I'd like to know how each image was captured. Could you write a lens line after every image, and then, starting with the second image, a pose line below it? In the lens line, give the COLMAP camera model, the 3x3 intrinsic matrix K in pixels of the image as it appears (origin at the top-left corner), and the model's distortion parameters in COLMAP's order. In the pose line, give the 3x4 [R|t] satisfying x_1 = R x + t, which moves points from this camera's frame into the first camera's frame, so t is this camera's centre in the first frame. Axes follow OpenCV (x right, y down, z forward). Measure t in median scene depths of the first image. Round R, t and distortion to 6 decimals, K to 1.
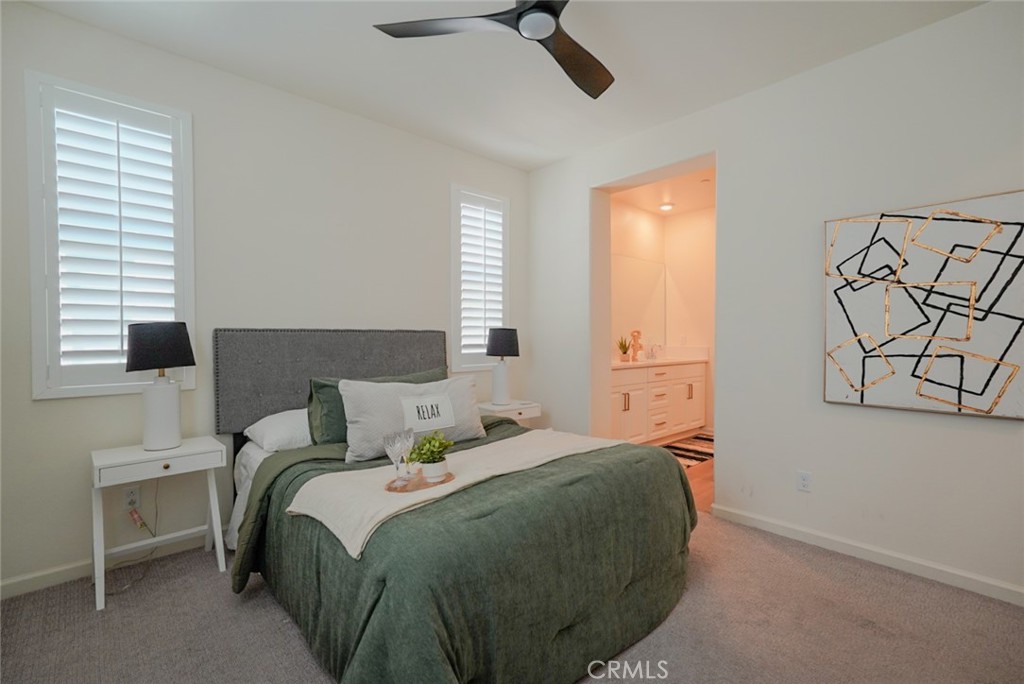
lens RADIAL K [[467.4, 0, 512.0], [0, 467.4, 342.0], [0, 0, 1]] dist [-0.001809, -0.000248]
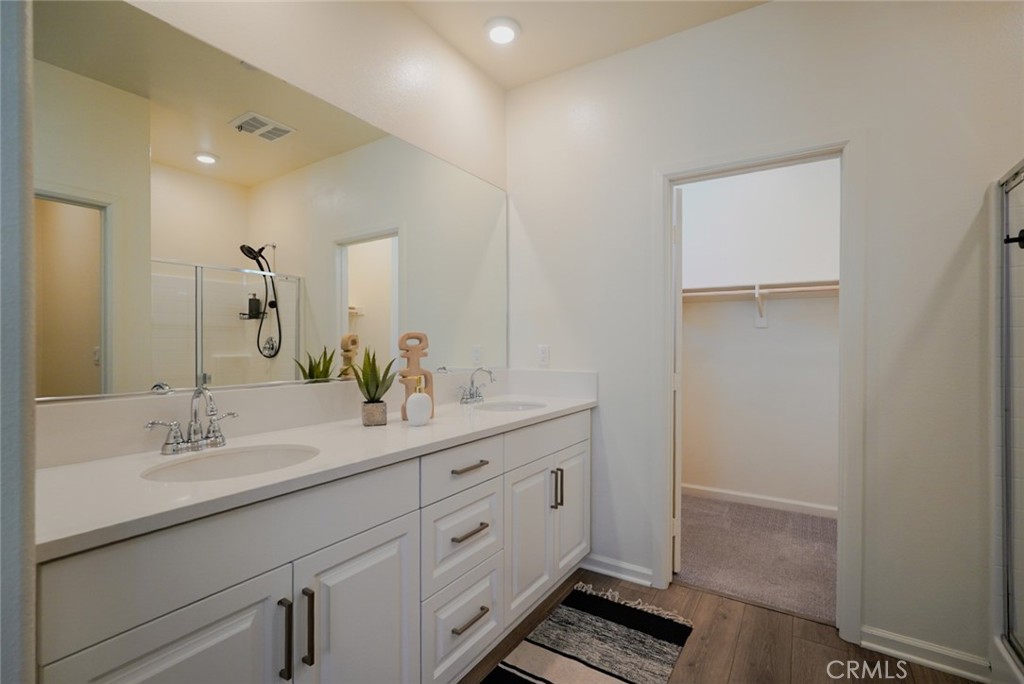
lens RADIAL K [[473.8, 0, 509.9], [0, 473.8, 345.6], [0, 0, 1]] dist [0.000010, -0.000035]
pose [[0.967309, 0.001513, 0.253597, 0.244654], [0.001274, 0.999941, -0.010826, -0.011046], [-0.253598, 0.010796, 0.967249, 0.632594]]
